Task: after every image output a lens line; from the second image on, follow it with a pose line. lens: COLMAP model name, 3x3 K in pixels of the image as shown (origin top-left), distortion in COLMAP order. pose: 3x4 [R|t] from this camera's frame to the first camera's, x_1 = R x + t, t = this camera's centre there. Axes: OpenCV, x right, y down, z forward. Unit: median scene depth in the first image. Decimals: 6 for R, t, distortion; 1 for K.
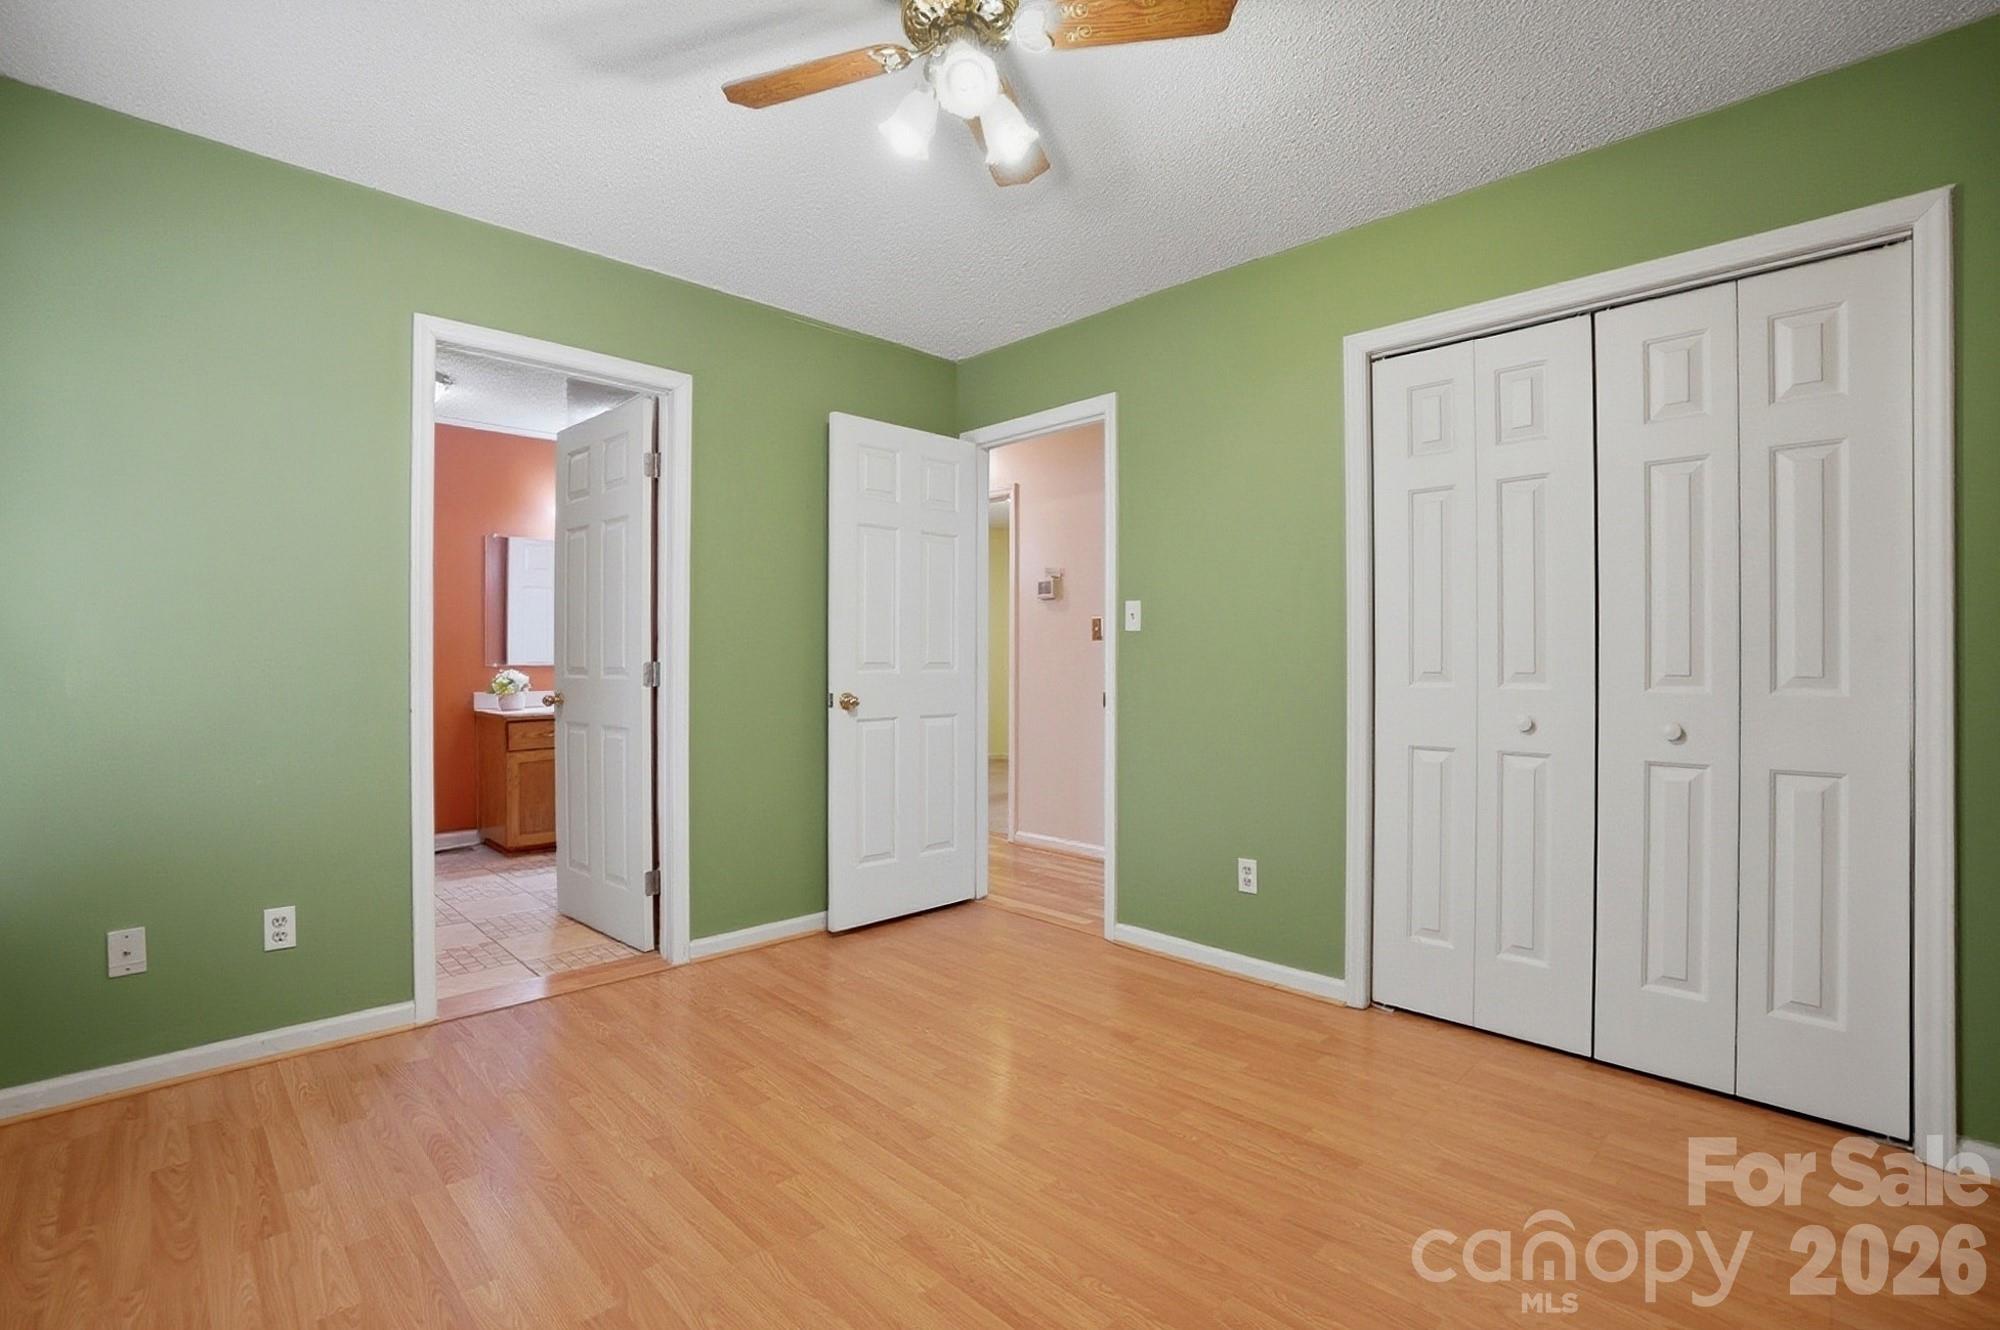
lens RADIAL K [[918.8, 0, 985.5], [0, 918.8, 664.1], [0, 0, 1]] dist [-0.065386, 0.024326]
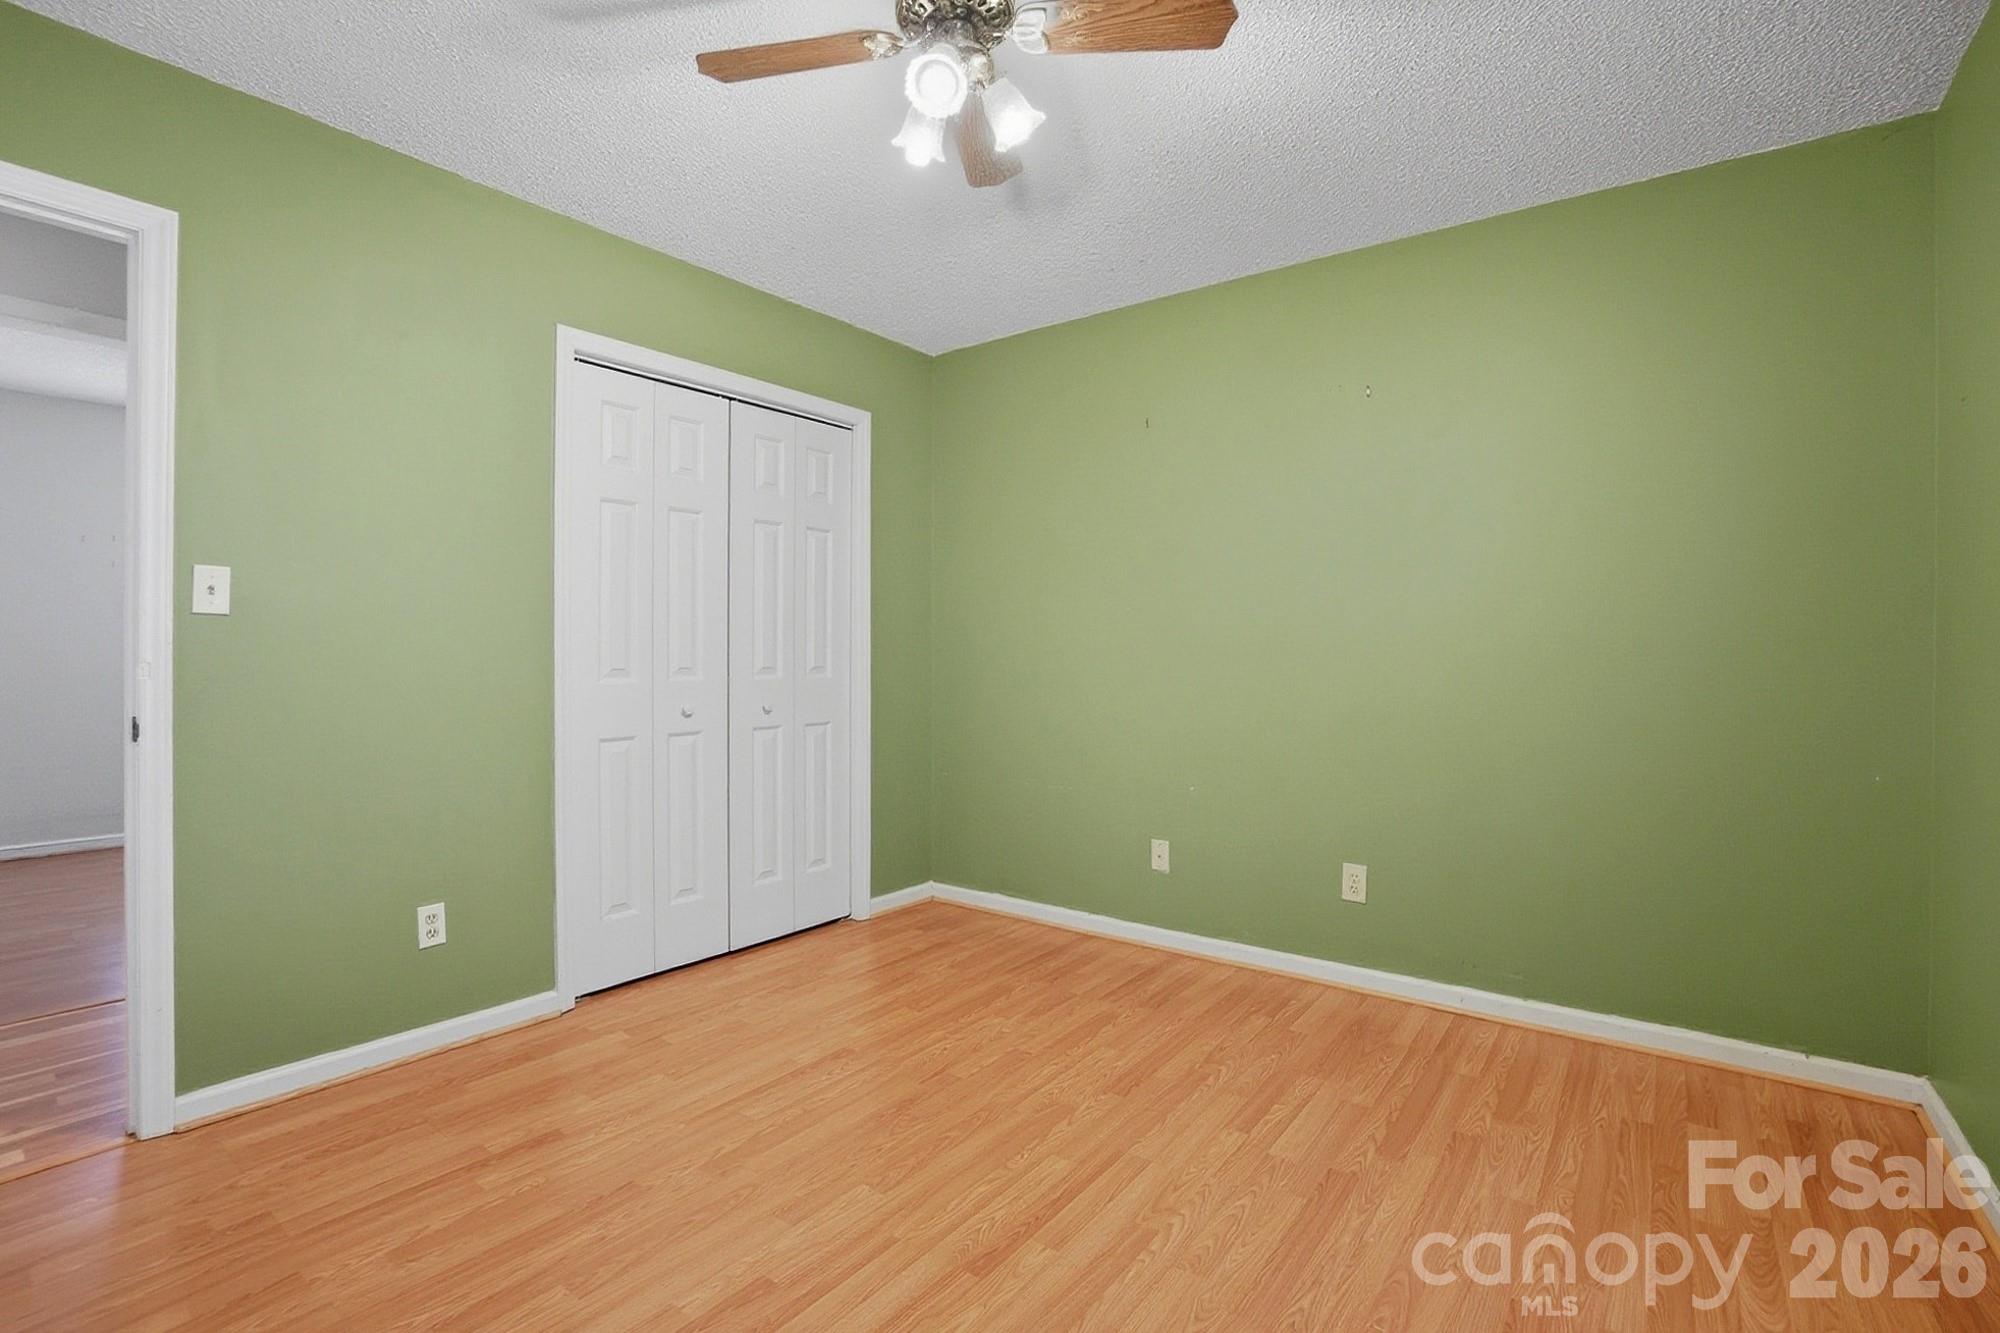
lens RADIAL K [[918.8, 0, 985.5], [0, 918.8, 665.6], [0, 0, 1]] dist [-0.065386, 0.024326]
pose [[-0.146223, -0.014680, 0.989143, -0.708709], [0.004465, 0.999870, 0.015499, -0.010738], [-0.989242, 0.006683, -0.146138, 0.783524]]
